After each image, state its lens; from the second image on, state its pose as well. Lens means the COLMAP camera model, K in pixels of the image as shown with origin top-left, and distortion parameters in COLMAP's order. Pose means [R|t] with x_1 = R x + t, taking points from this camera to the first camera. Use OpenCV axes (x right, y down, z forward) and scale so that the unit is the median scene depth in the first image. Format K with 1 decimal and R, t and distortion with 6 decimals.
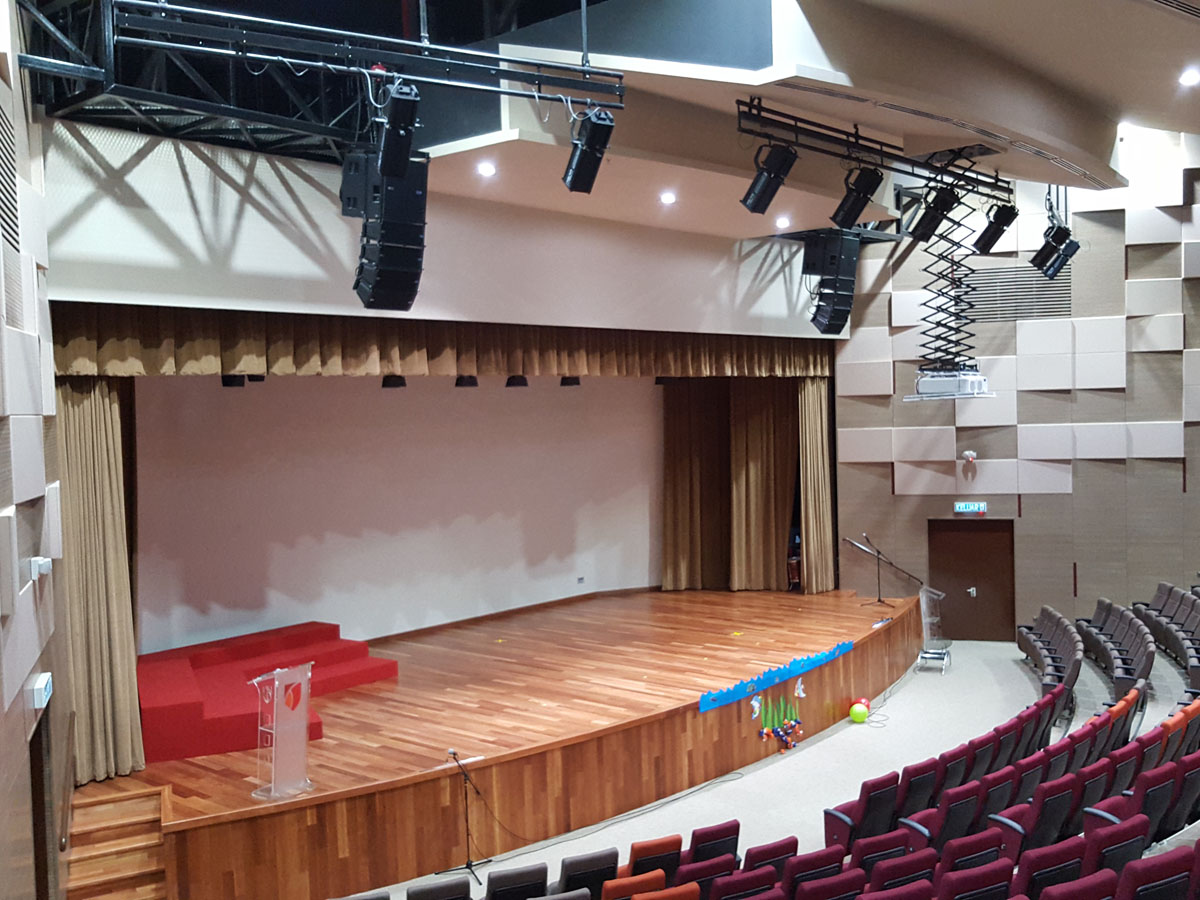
lens RADIAL K [[1159.8, 0, 601.6], [0, 1159.8, 455.2], [0, 0, 1]] dist [0.050917, 0.000000]
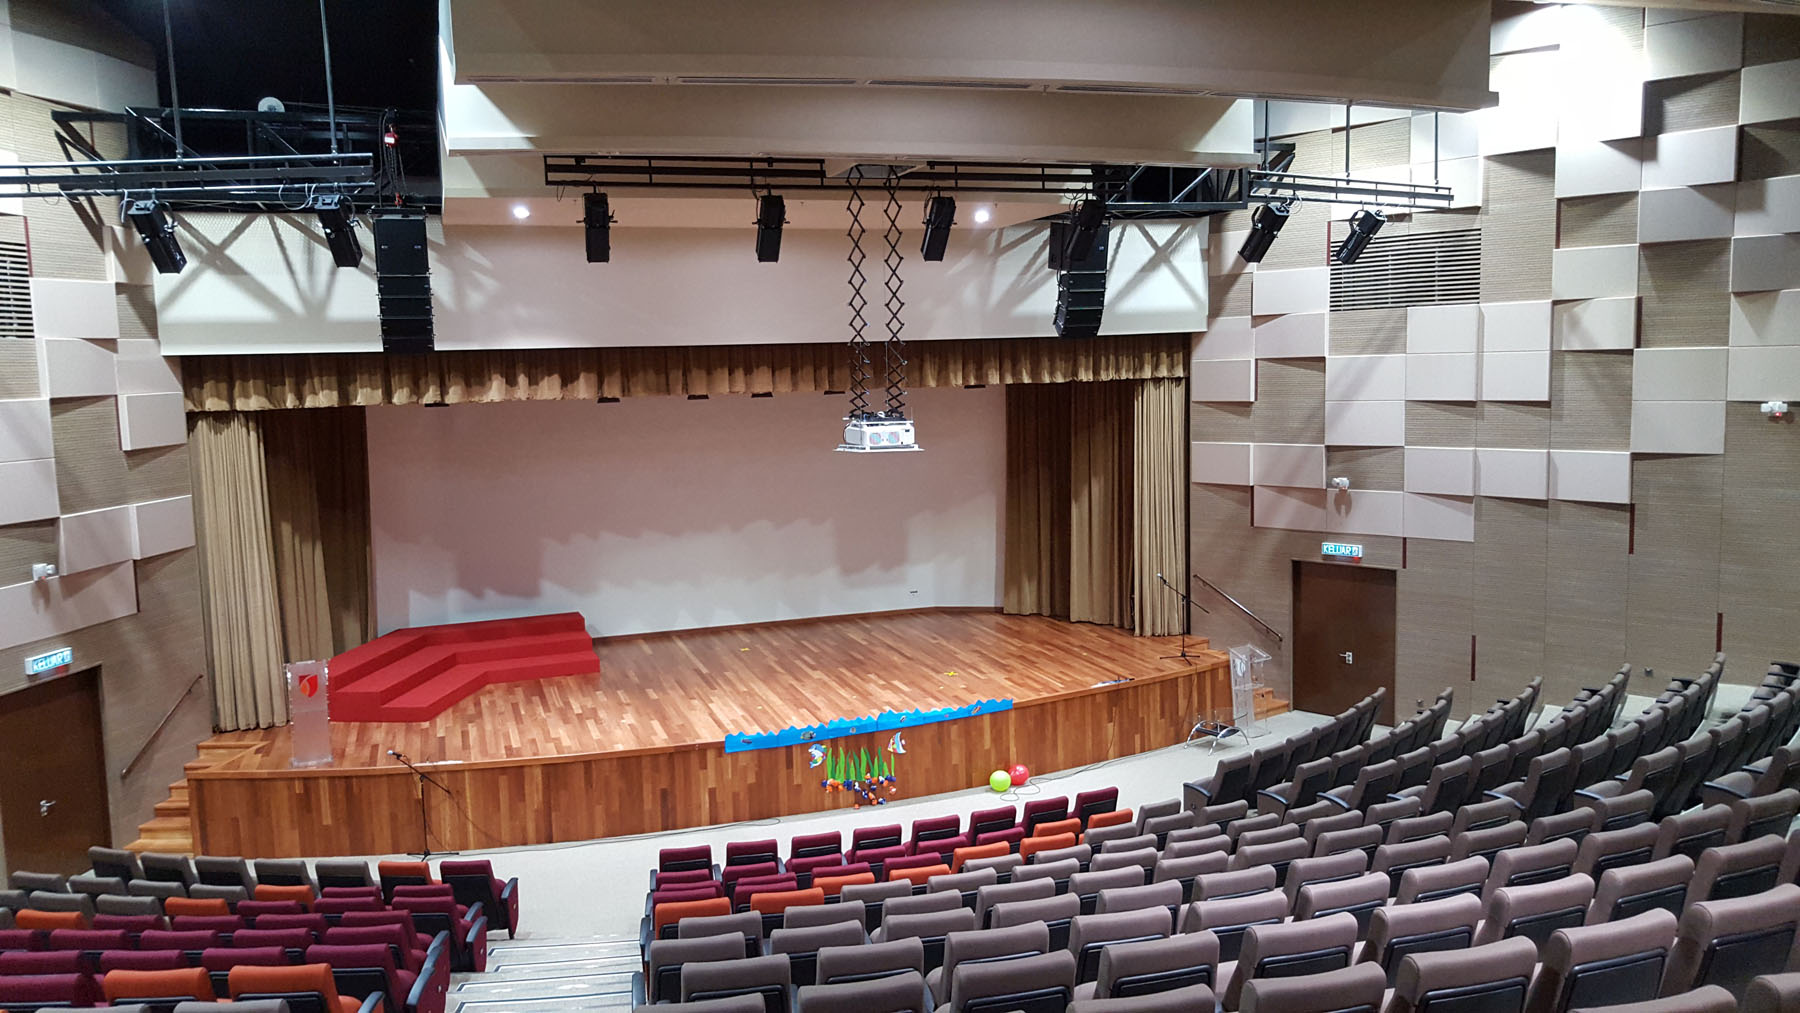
lens RADIAL K [[1296.8, 0, 890.4], [0, 1296.8, 489.1], [0, 0, 1]] dist [0.043714, -0.008247]
pose [[0.848112, 0.055340, -0.526919, 0.536484], [-0.014610, 0.996595, 0.081153, -0.063959], [0.529616, -0.061128, 0.846032, 0.110419]]
